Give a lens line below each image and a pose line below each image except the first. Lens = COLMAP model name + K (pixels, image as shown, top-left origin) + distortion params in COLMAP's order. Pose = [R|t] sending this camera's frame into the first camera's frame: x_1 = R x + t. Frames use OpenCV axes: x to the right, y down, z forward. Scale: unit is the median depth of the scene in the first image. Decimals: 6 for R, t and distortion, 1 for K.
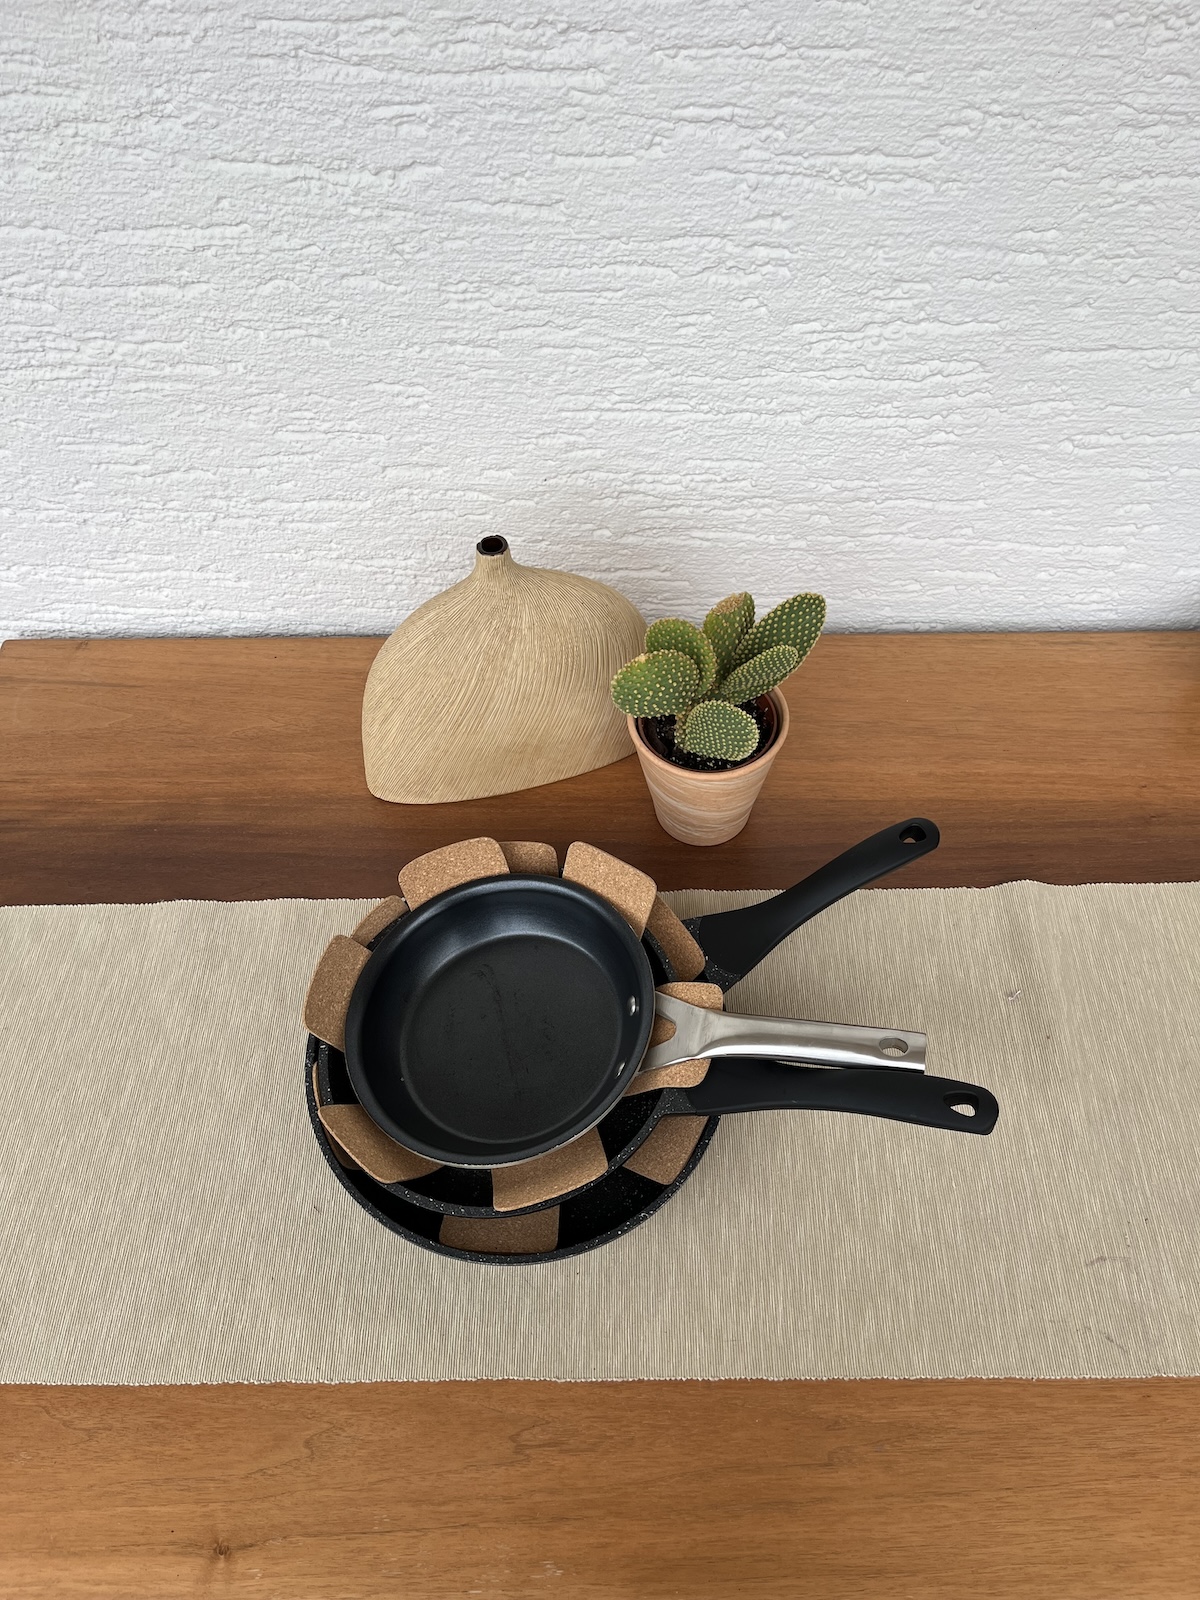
lens RADIAL K [[1174.2, 0, 599.3], [0, 1174.2, 795.8], [0, 0, 1]] dist [0.047890, -0.080896]
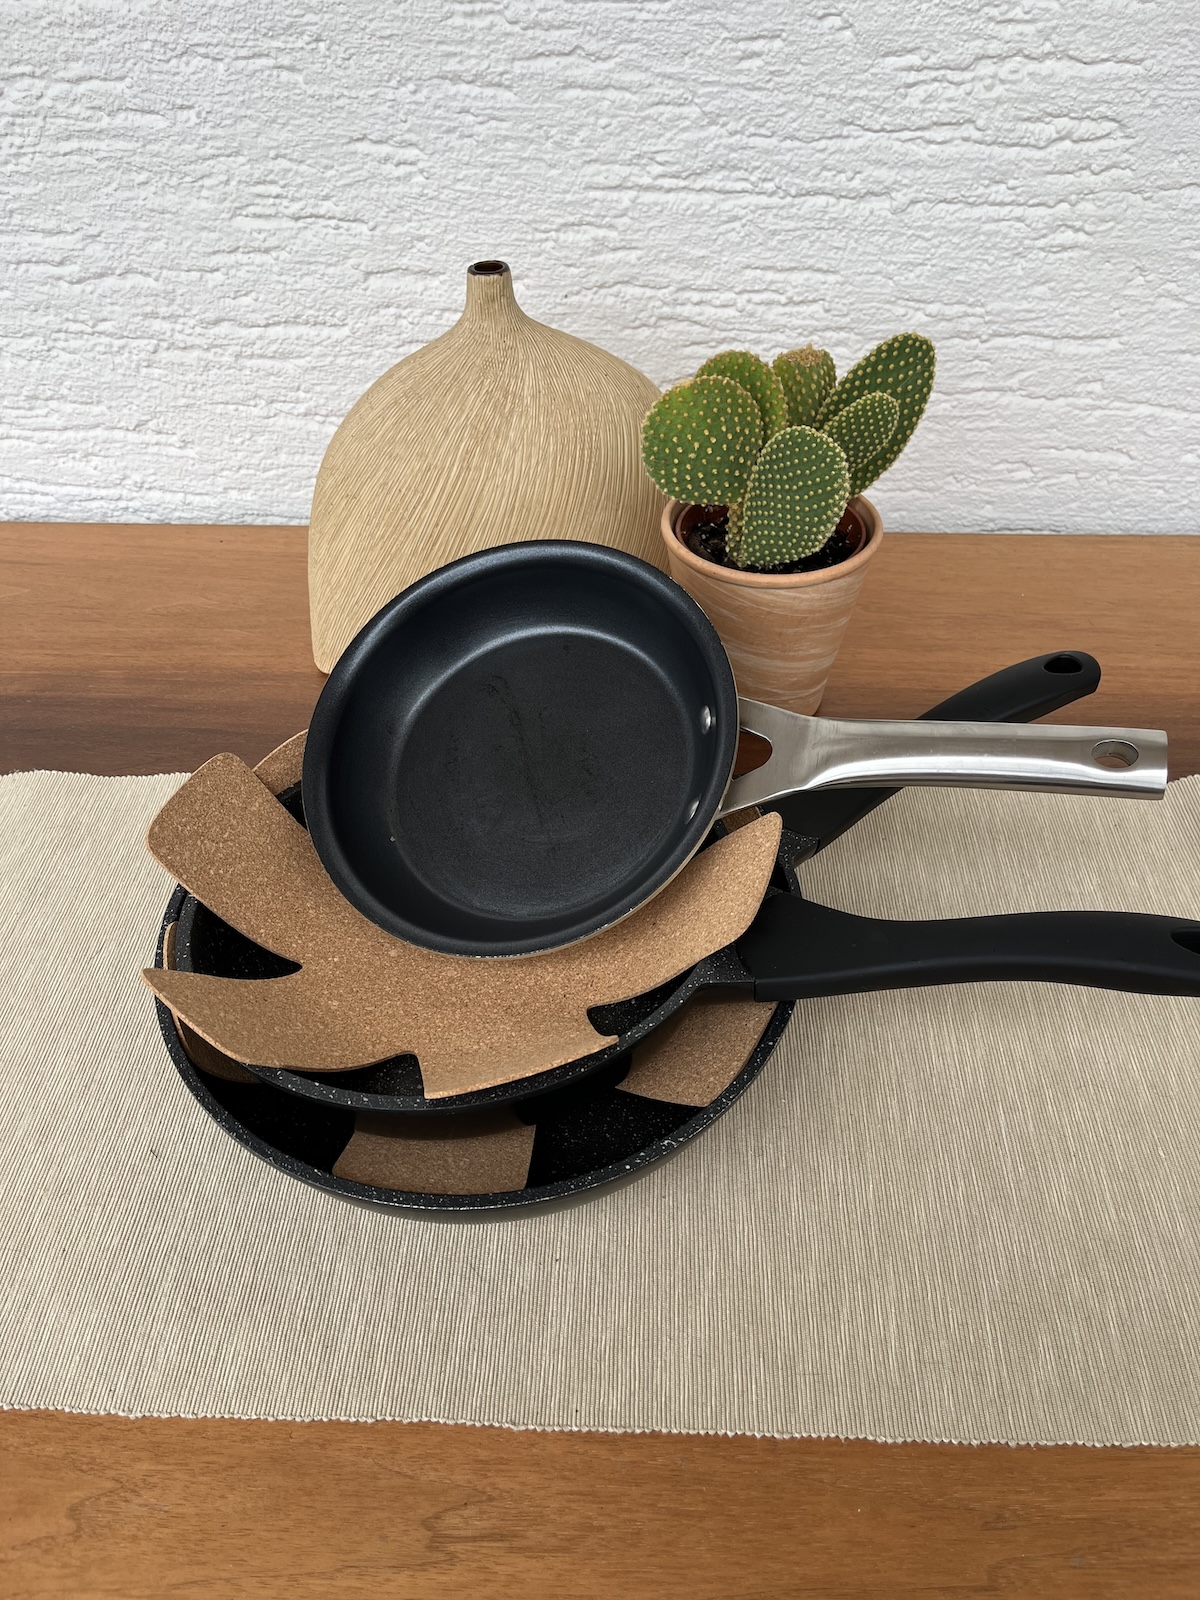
lens RADIAL K [[1178.6, 0, 600.0], [0, 1178.6, 800.0], [0, 0, 1]] dist [0.120174, -0.172358]
pose [[0.999162, 0.034892, -0.021419, 0.007791], [-0.038256, 0.982033, -0.184792, 0.244297], [0.014586, 0.185456, 0.982544, 0.295323]]
